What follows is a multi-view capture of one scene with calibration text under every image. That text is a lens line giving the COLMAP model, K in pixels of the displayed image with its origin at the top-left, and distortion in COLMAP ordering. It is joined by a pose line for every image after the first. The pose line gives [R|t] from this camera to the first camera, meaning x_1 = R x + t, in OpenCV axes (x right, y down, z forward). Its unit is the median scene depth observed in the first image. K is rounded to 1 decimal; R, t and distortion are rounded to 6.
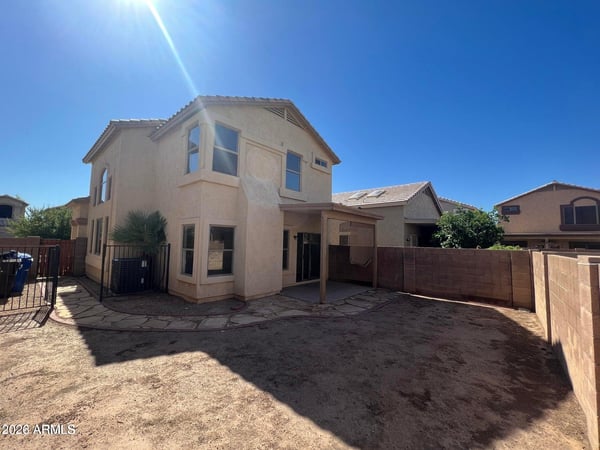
lens RADIAL K [[248.4, 0, 300.0], [0, 248.4, 223.4], [0, 0, 1]] dist [-0.004609, 0.000879]
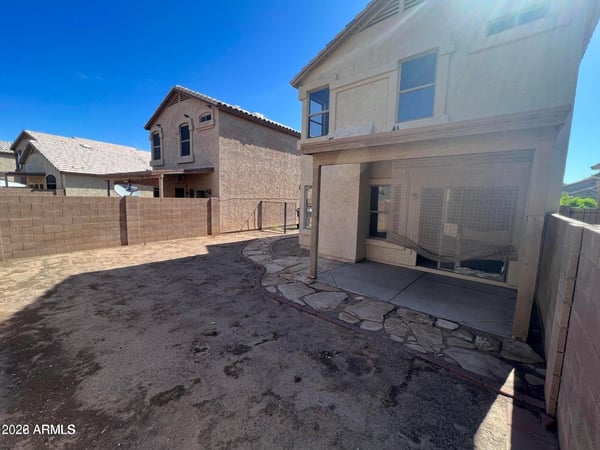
lens RADIAL K [[248.4, 0, 300.3], [0, 248.4, 226.4], [0, 0, 1]] dist [-0.004609, 0.000879]
pose [[0.007446, 0.096069, -0.995347, 1.522088], [0.047100, 0.994236, 0.096314, 0.143984], [0.998862, -0.047598, 0.002879, 1.712890]]
